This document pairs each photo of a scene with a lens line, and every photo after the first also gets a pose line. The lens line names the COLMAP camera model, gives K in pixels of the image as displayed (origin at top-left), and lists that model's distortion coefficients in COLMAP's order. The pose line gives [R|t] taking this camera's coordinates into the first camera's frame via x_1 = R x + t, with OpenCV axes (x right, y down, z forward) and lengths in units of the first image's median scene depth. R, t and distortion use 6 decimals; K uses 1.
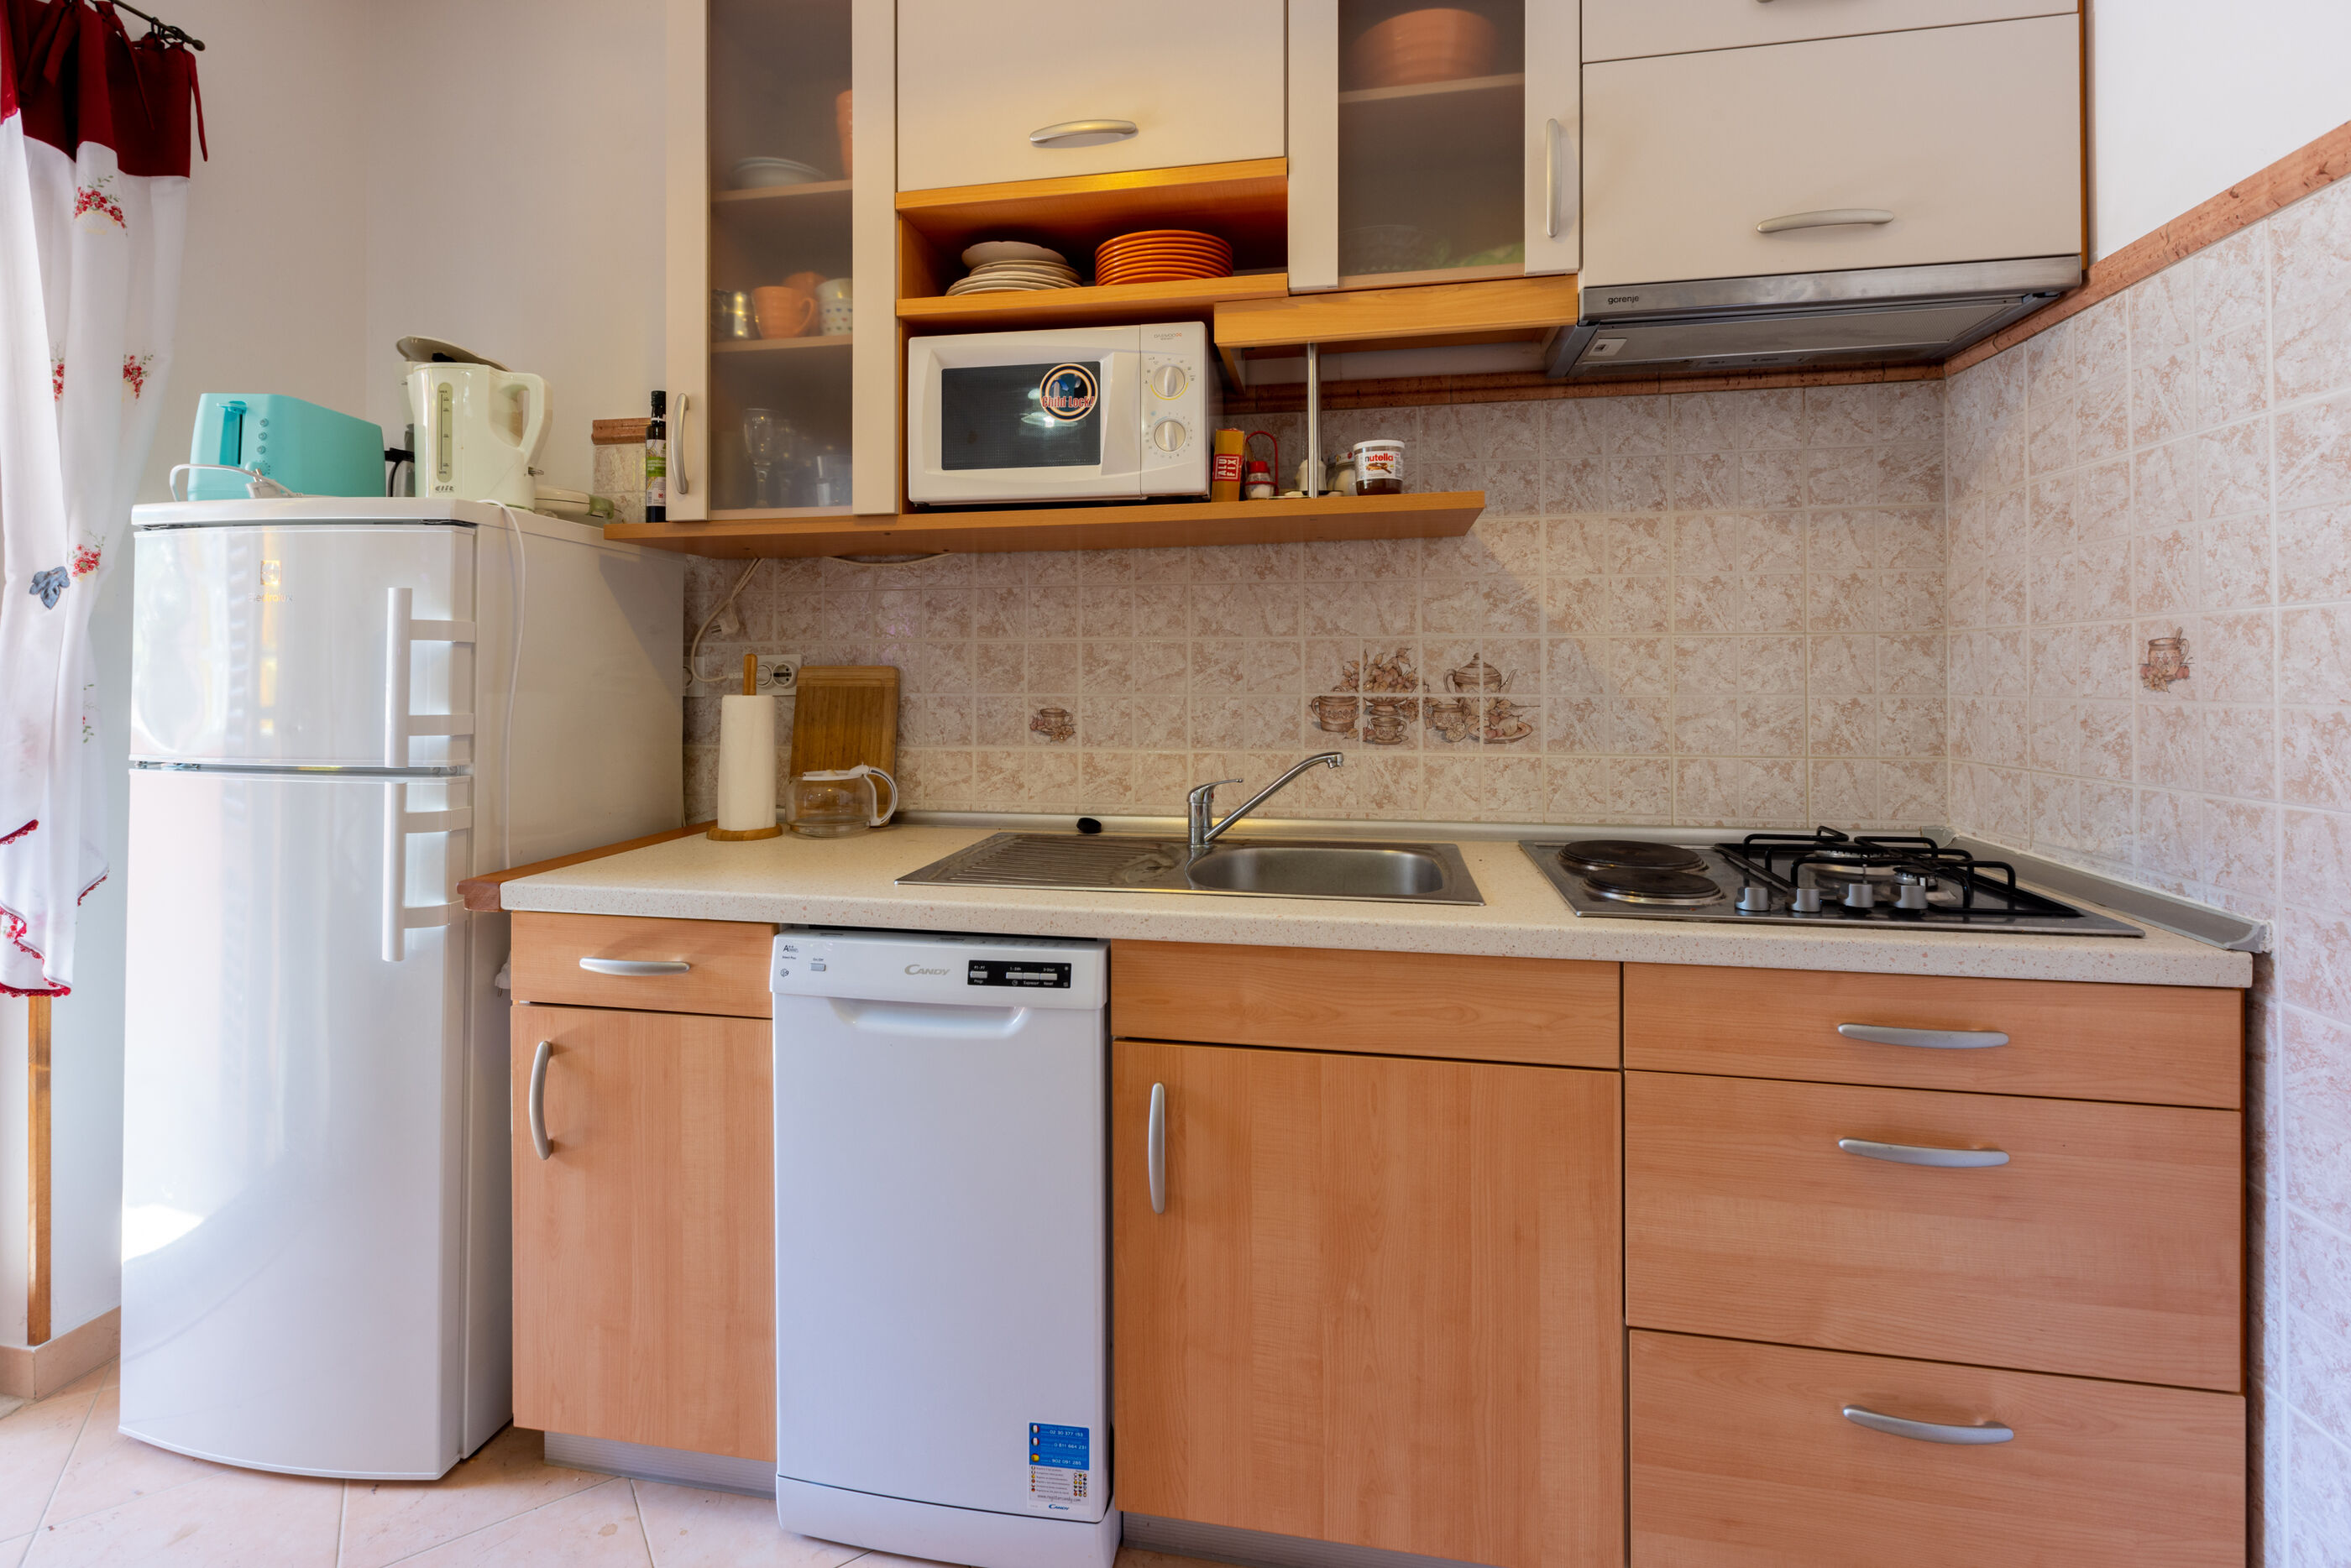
lens RADIAL K [[1073.7, 0, 1162.1], [0, 1073.7, 664.6], [0, 0, 1]] dist [0.003754, -0.001829]
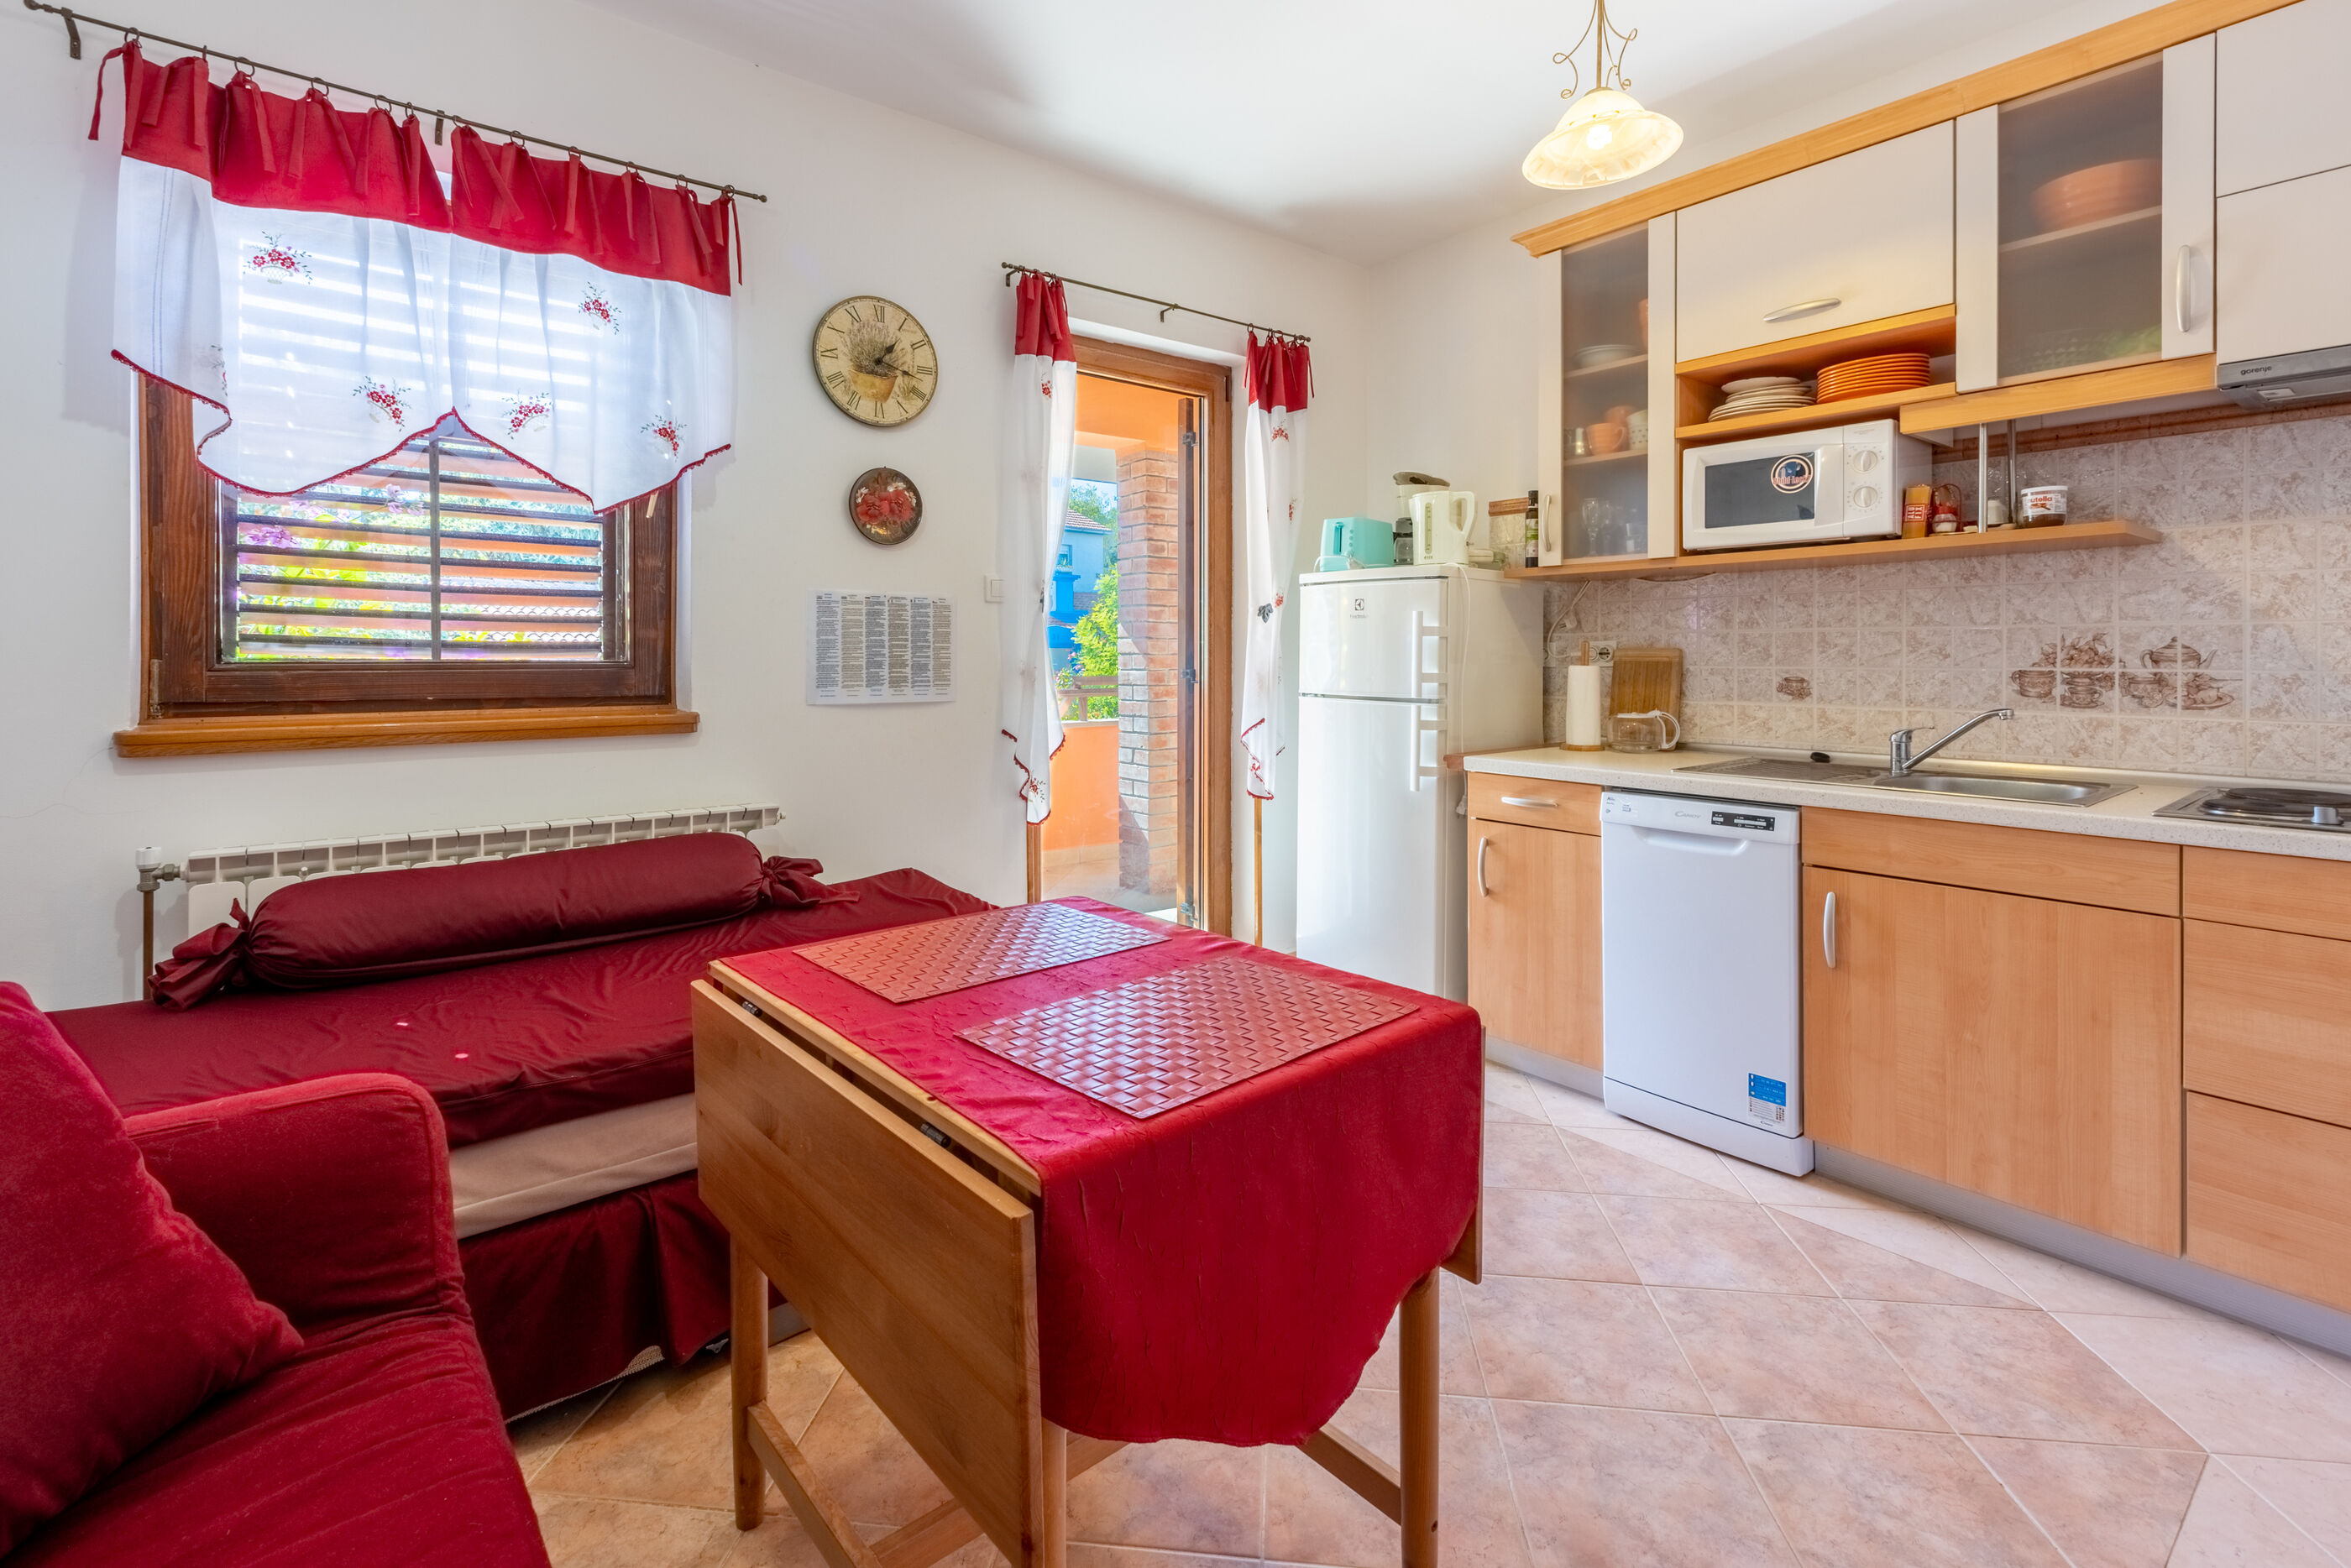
lens RADIAL K [[1073.7, 0, 1172.4], [0, 1073.7, 658.2], [0, 0, 1]] dist [0.003754, -0.001829]
pose [[0.755374, 0.003683, -0.655283, 0.275852], [0.003998, 0.999940, 0.010230, -0.003668], [0.655281, -0.010347, 0.755314, -0.831488]]
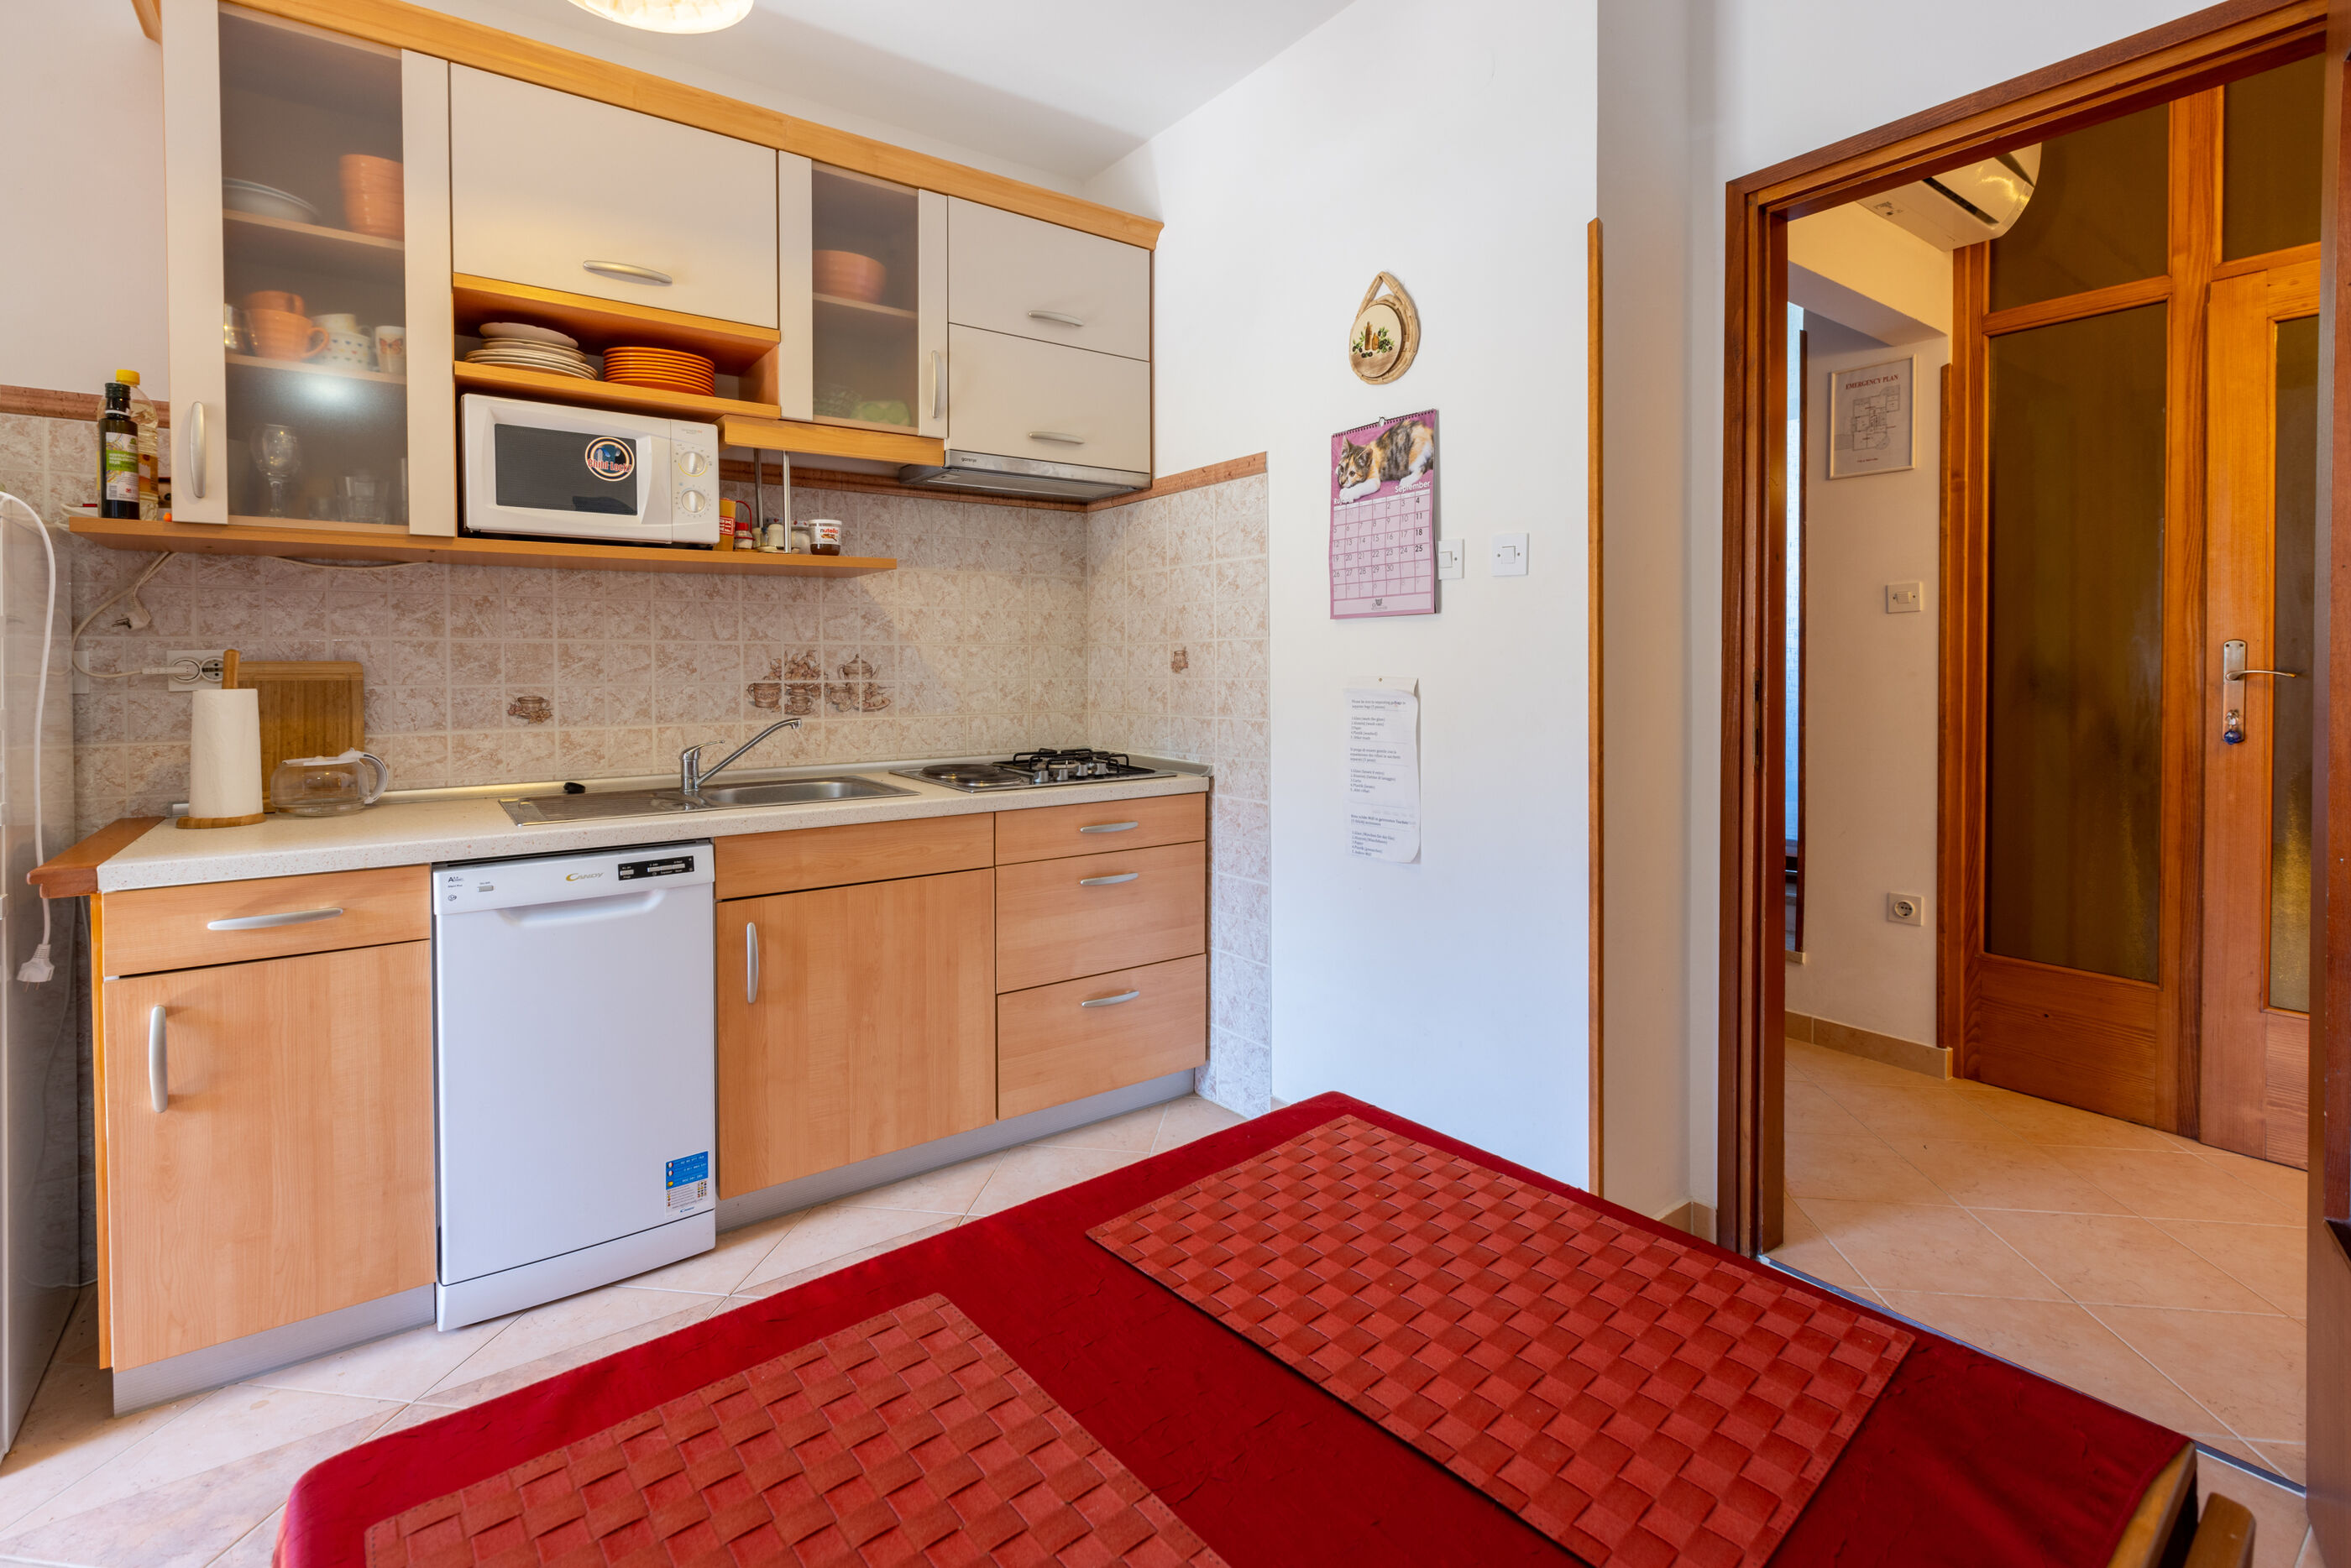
lens RADIAL K [[1073.7, 0, 1162.8], [0, 1073.7, 681.0], [0, 0, 1]] dist [0.003754, -0.001829]
pose [[0.687969, -0.011777, 0.725644, -0.629947], [-0.002744, 0.999819, 0.018829, -0.002099], [-0.725735, -0.014945, 0.687812, -0.462299]]
